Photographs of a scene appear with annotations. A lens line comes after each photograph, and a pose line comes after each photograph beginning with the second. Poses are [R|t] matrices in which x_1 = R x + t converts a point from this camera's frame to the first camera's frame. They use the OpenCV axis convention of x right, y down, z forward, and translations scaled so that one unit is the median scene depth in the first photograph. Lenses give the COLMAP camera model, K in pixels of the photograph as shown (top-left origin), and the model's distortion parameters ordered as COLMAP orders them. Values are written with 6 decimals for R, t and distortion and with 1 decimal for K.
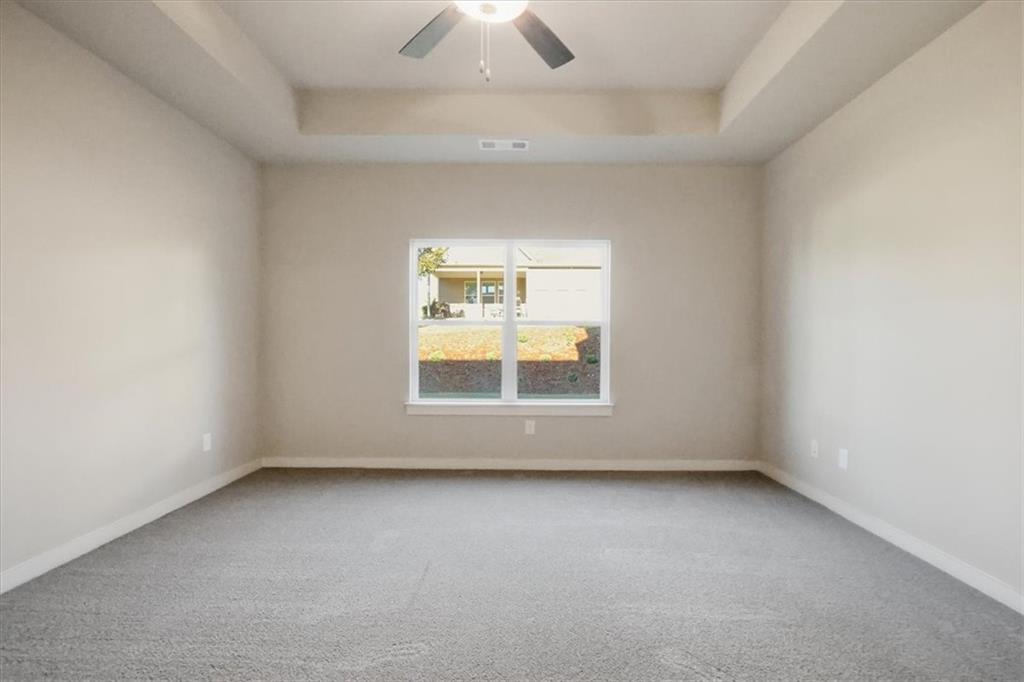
lens RADIAL K [[491.8, 0, 517.8], [0, 491.8, 346.6], [0, 0, 1]] dist [-0.005882, 0.000033]
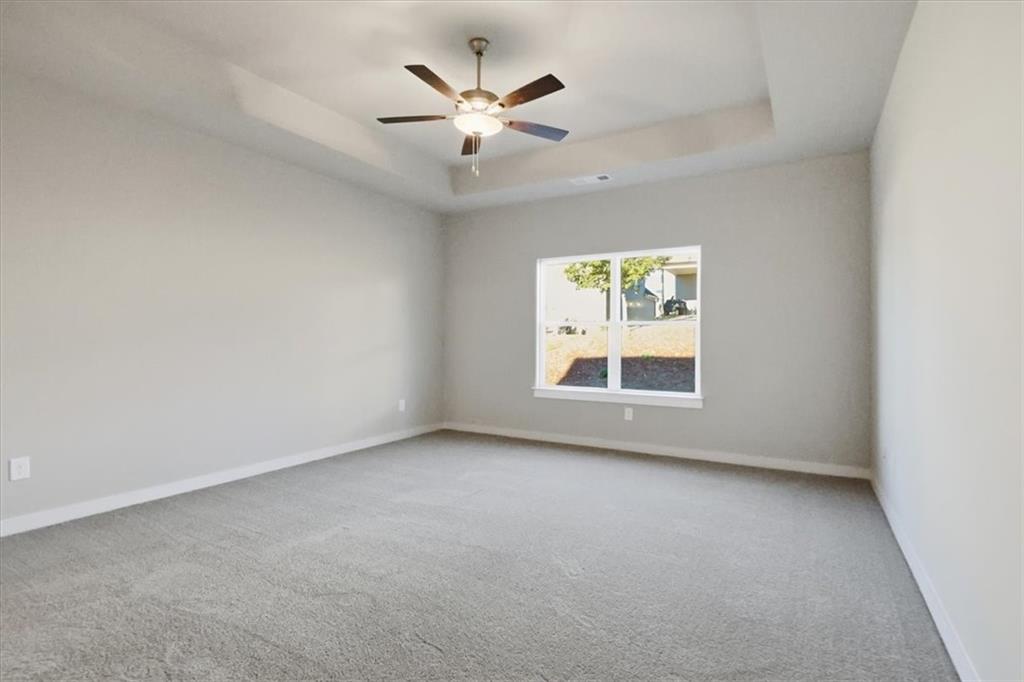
lens RADIAL K [[491.8, 0, 511.2], [0, 491.8, 337.5], [0, 0, 1]] dist [-0.005882, 0.000033]
pose [[0.860493, -0.003565, -0.509450, 0.367310], [-0.003197, 0.999918, -0.012397, -0.001510], [0.509452, 0.012296, 0.860411, -0.130333]]
